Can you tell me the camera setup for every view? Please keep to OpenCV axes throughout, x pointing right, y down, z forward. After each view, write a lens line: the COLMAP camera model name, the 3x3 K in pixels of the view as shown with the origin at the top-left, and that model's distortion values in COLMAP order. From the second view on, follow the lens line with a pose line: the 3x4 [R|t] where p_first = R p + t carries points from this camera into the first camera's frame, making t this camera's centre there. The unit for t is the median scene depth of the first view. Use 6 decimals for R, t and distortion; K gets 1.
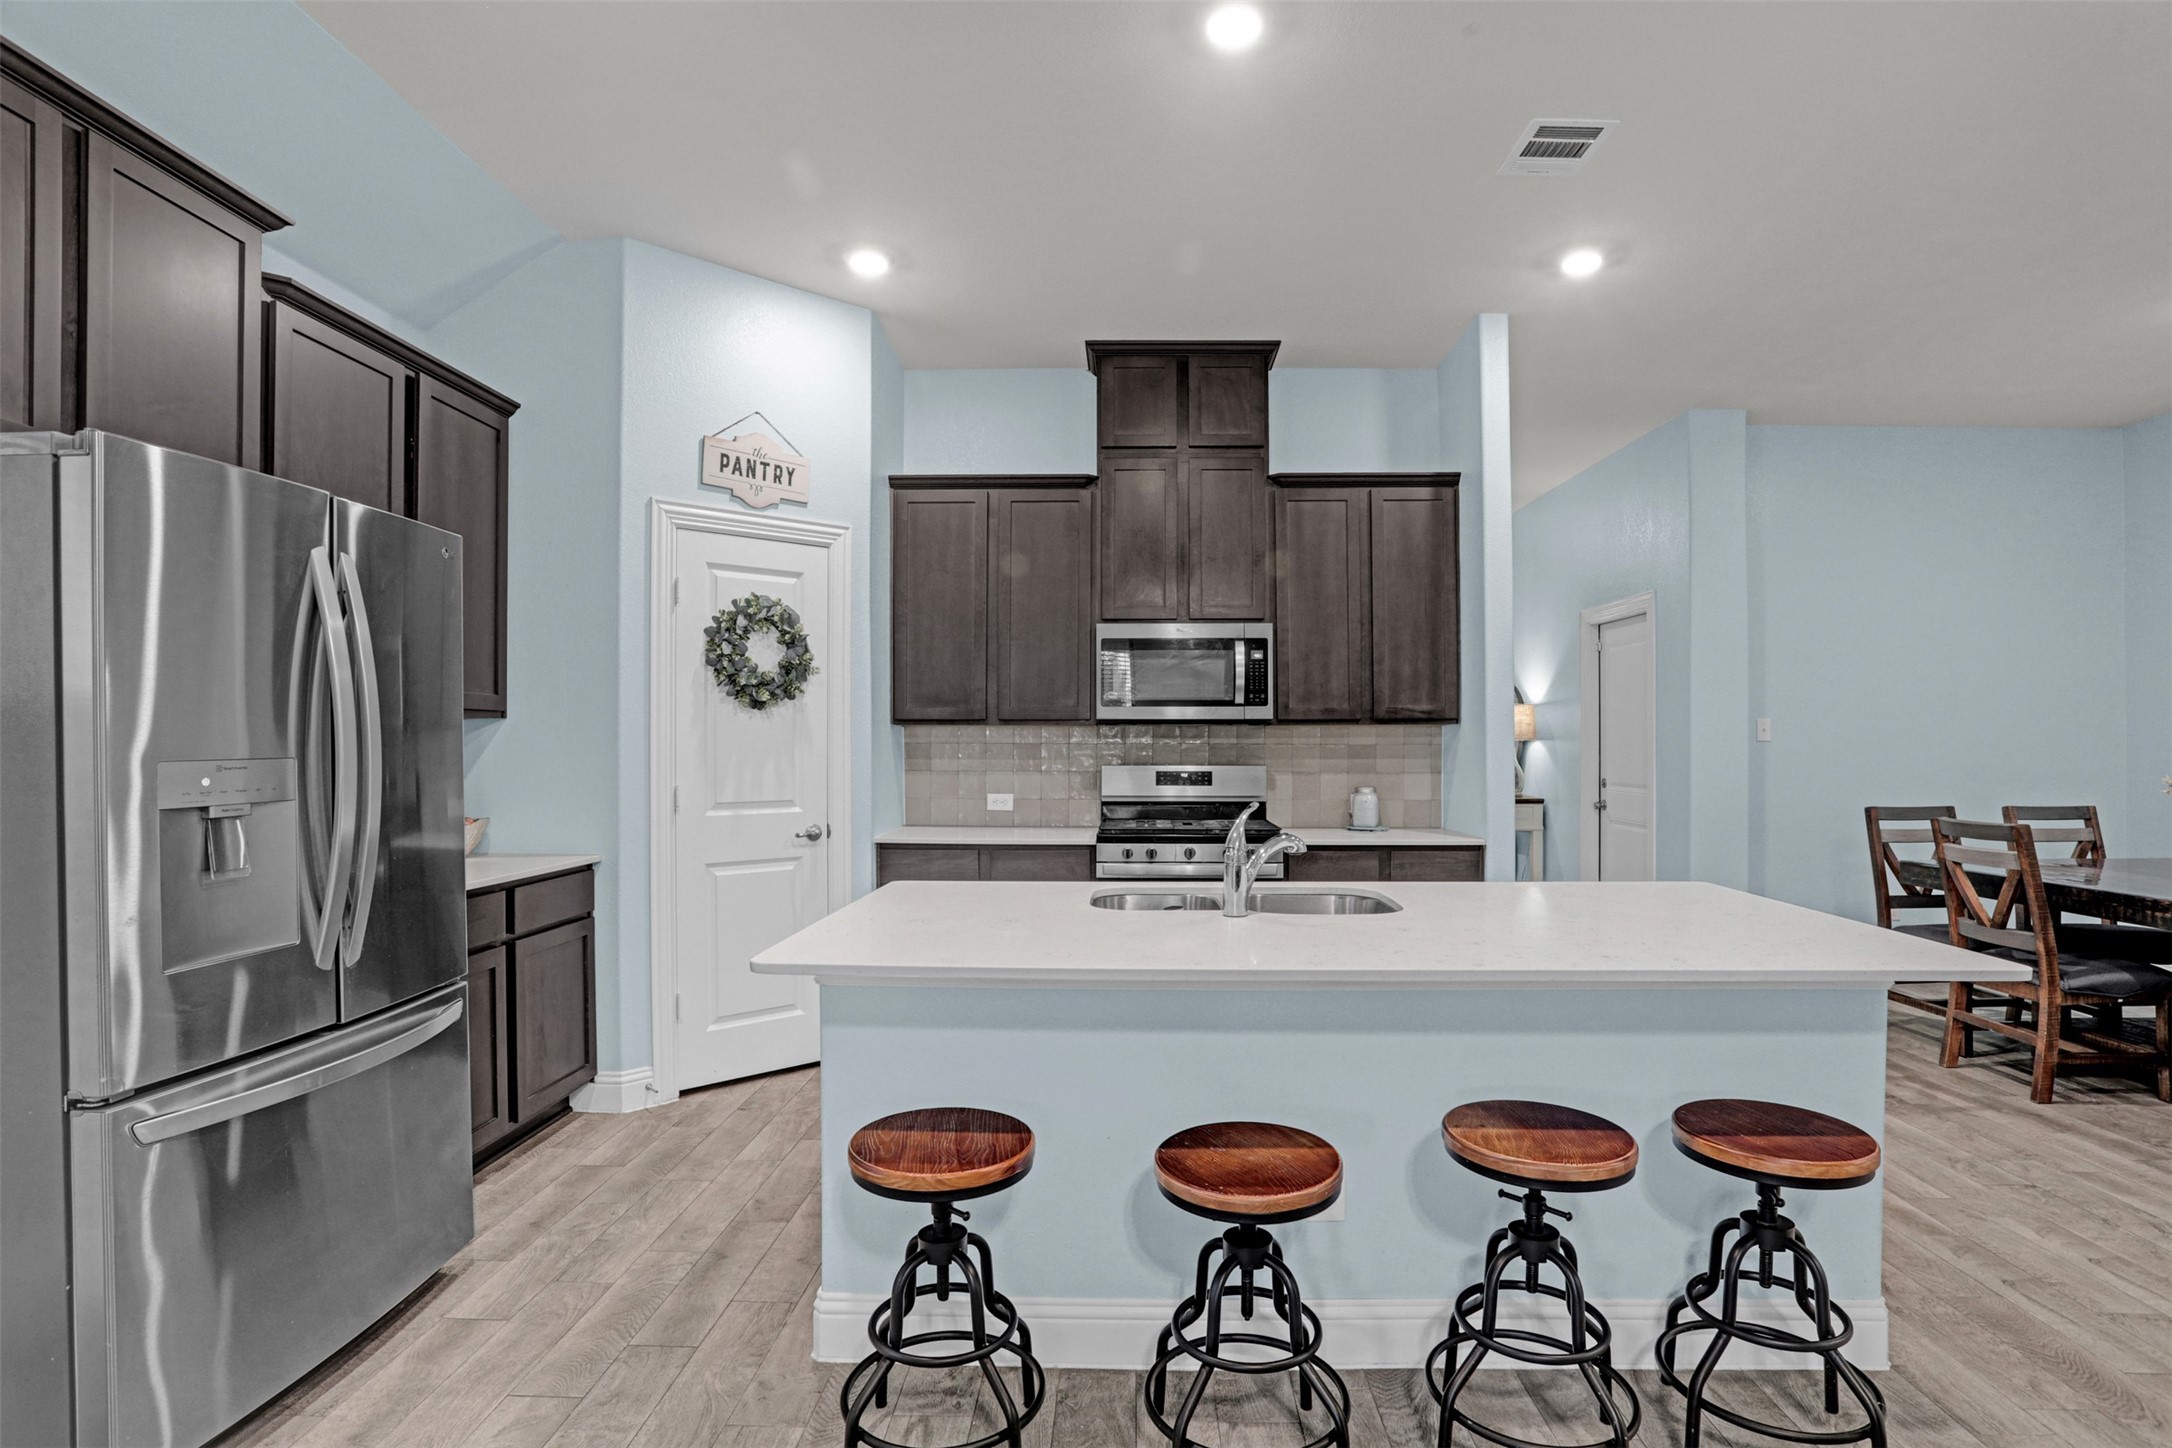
lens RADIAL K [[1116.6, 0, 1086.0], [0, 1116.6, 724.0], [0, 0, 1]] dist [-0.024183, 0.000378]
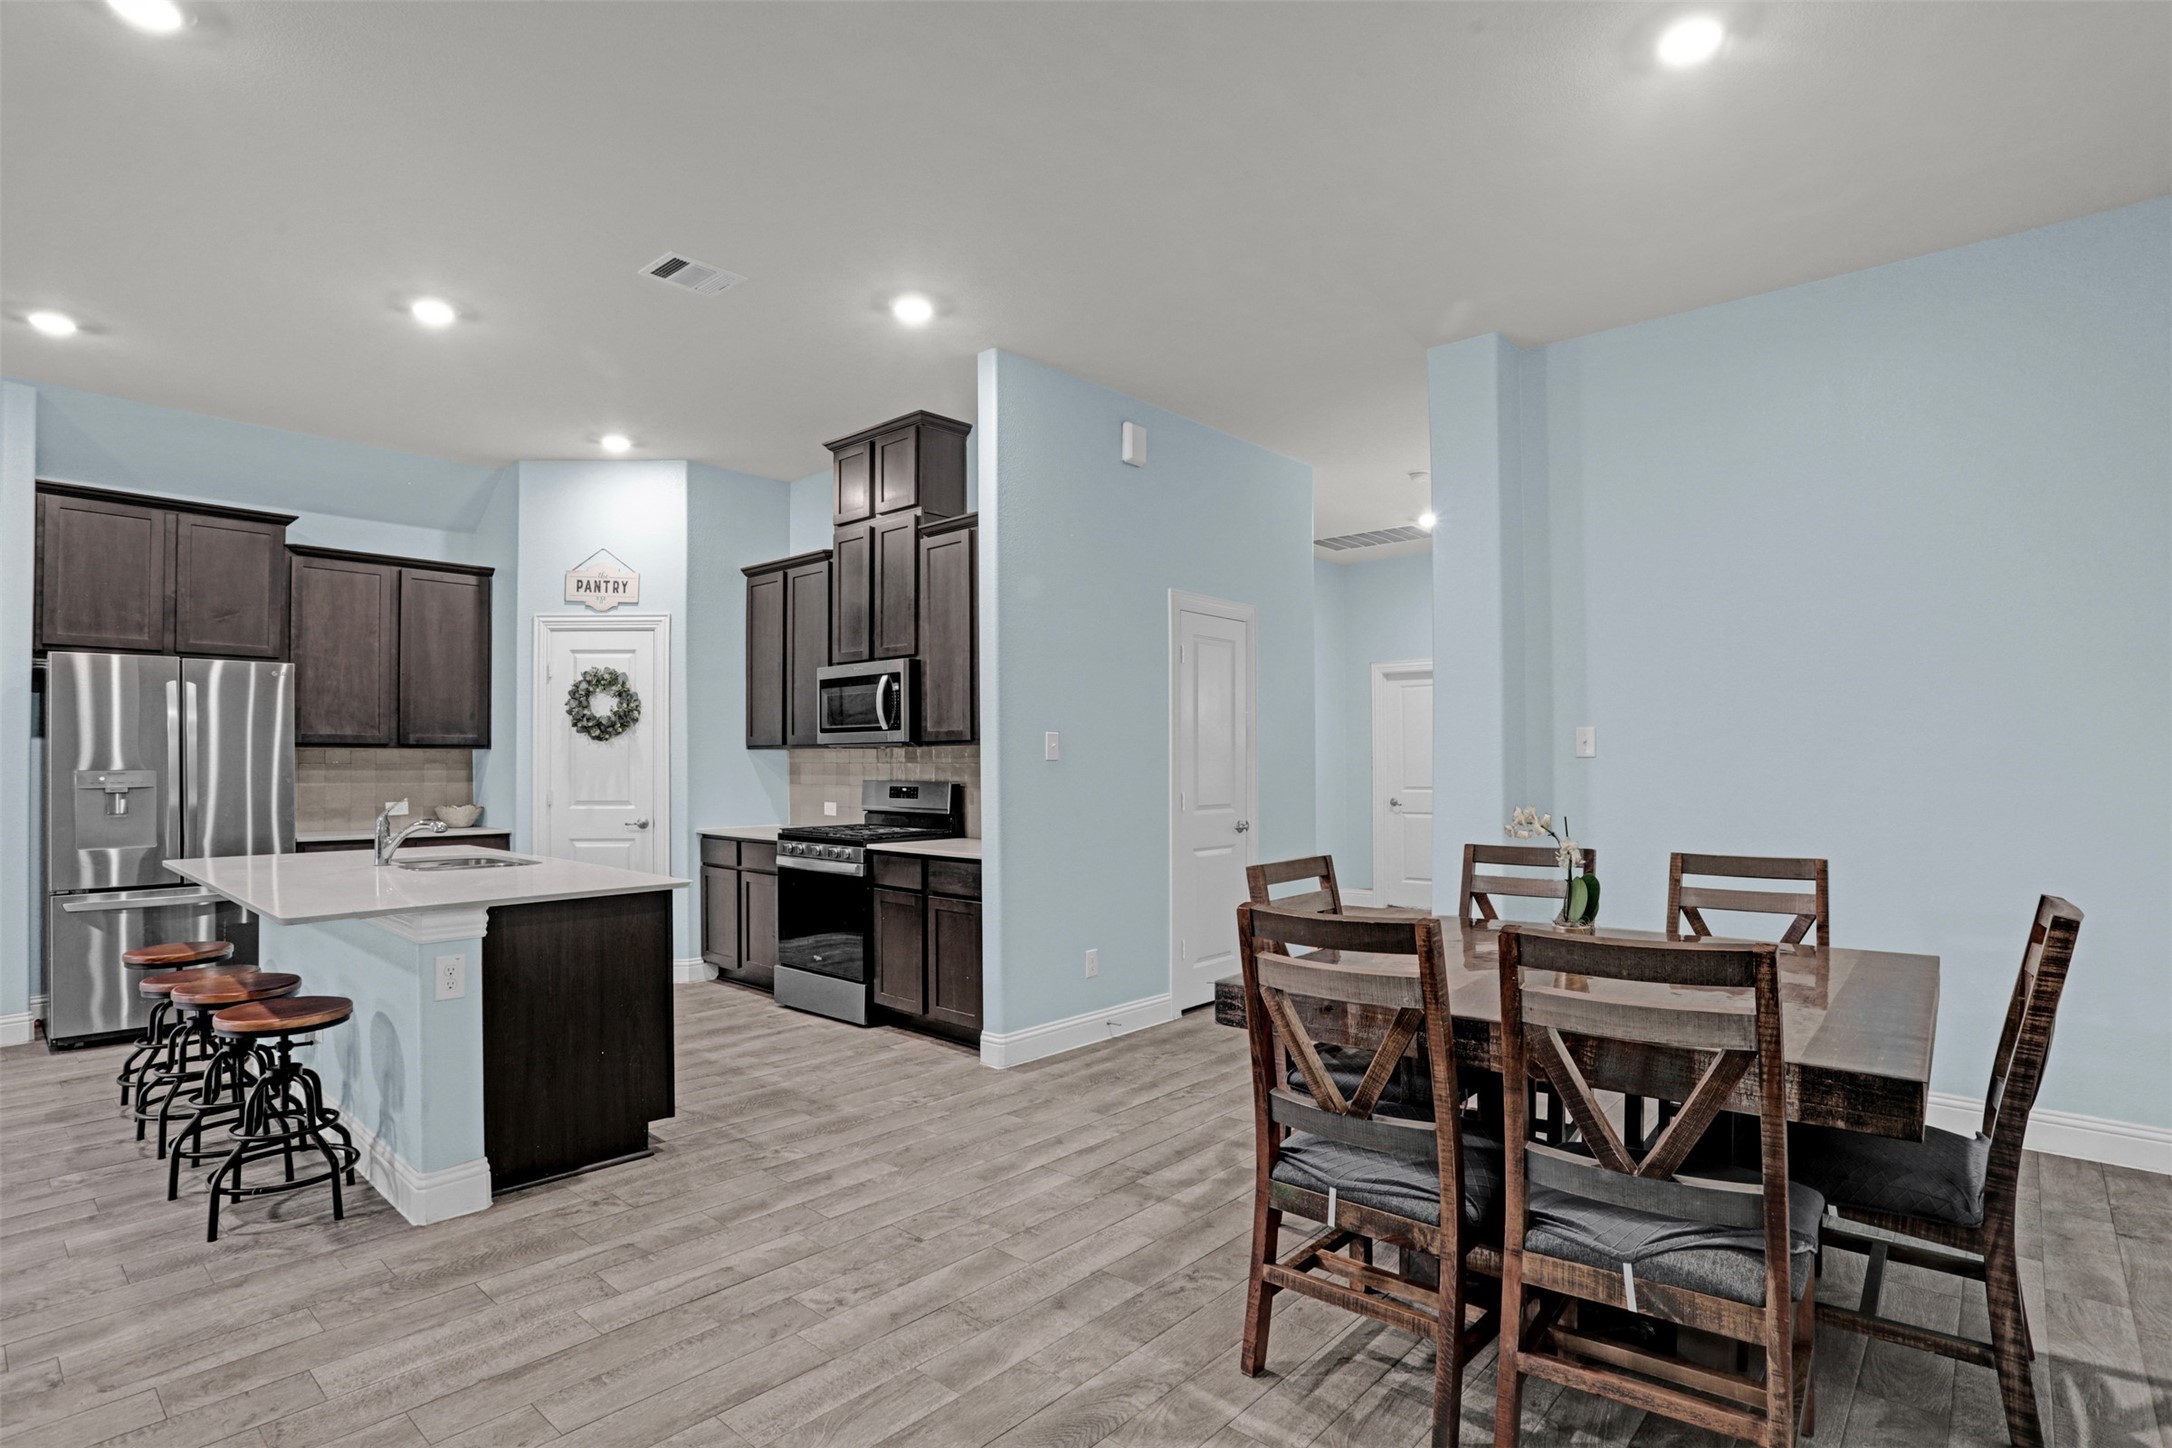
lens RADIAL K [[1080.9, 0, 1078.2], [0, 1080.9, 740.1], [0, 0, 1]] dist [-0.041304, 0.000832]
pose [[0.752302, -0.016741, -0.658606, 1.151005], [0.013458, 0.999859, -0.010043, 0.008590], [0.658681, -0.001308, 0.752421, 0.308348]]
